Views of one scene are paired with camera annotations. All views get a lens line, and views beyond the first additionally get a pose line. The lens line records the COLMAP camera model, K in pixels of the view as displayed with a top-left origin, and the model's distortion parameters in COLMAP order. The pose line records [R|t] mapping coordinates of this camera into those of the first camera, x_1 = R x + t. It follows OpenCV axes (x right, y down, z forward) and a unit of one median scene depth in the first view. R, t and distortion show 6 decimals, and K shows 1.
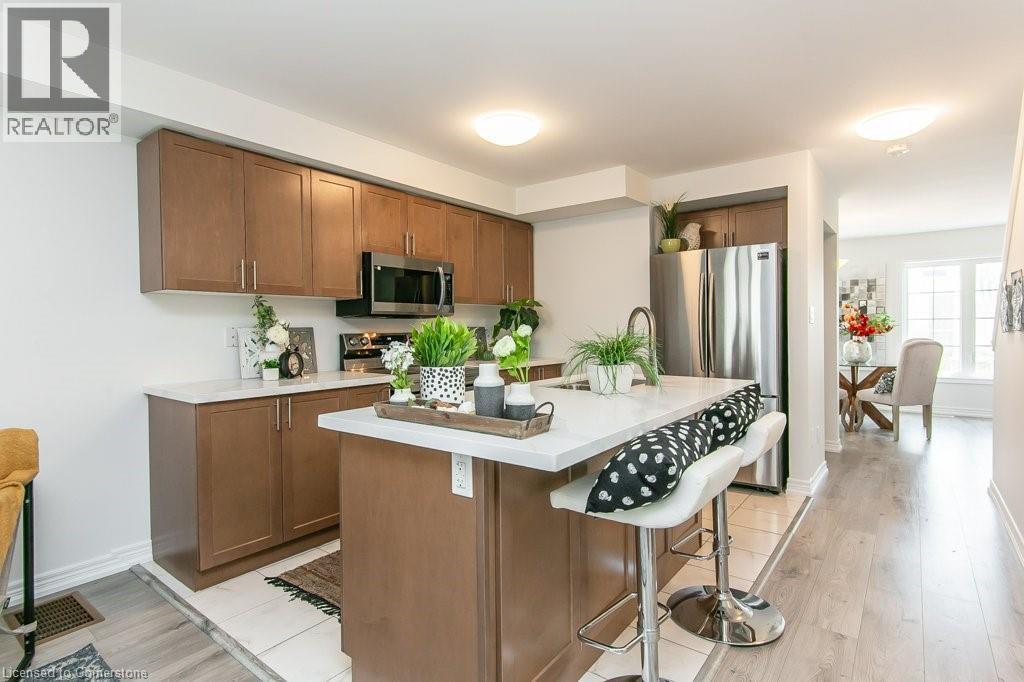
lens RADIAL K [[517.6, 0, 512.9], [0, 517.6, 337.0], [0, 0, 1]] dist [0.005390, -0.002041]
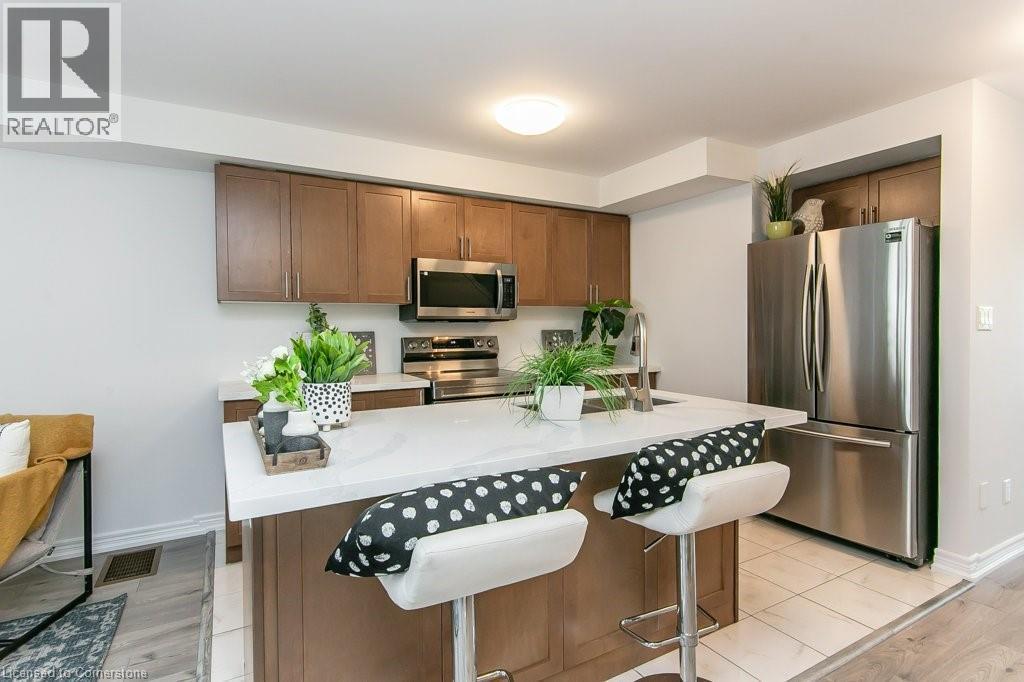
lens RADIAL K [[517.6, 0, 512.4], [0, 517.6, 337.4], [0, 0, 1]] dist [0.005390, -0.002041]
pose [[0.922278, 0.012908, -0.386311, 0.285605], [-0.009624, 0.999899, 0.010435, -0.020268], [0.386407, -0.005906, 0.922310, 0.130601]]
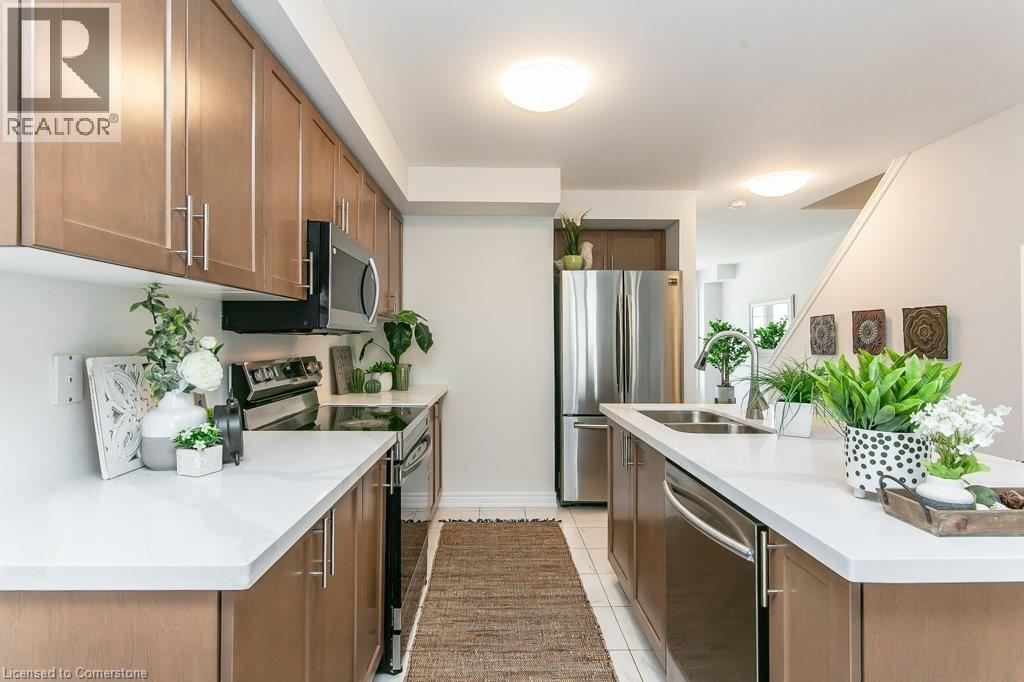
lens RADIAL K [[516.5, 0, 511.2], [0, 516.5, 336.5], [0, 0, 1]] dist [0.001596, 0.000591]
pose [[0.791758, 0.018839, 0.610544, -0.446108], [-0.004042, 0.999664, -0.025603, -0.020462], [-0.610822, 0.017803, 0.791568, 0.399858]]
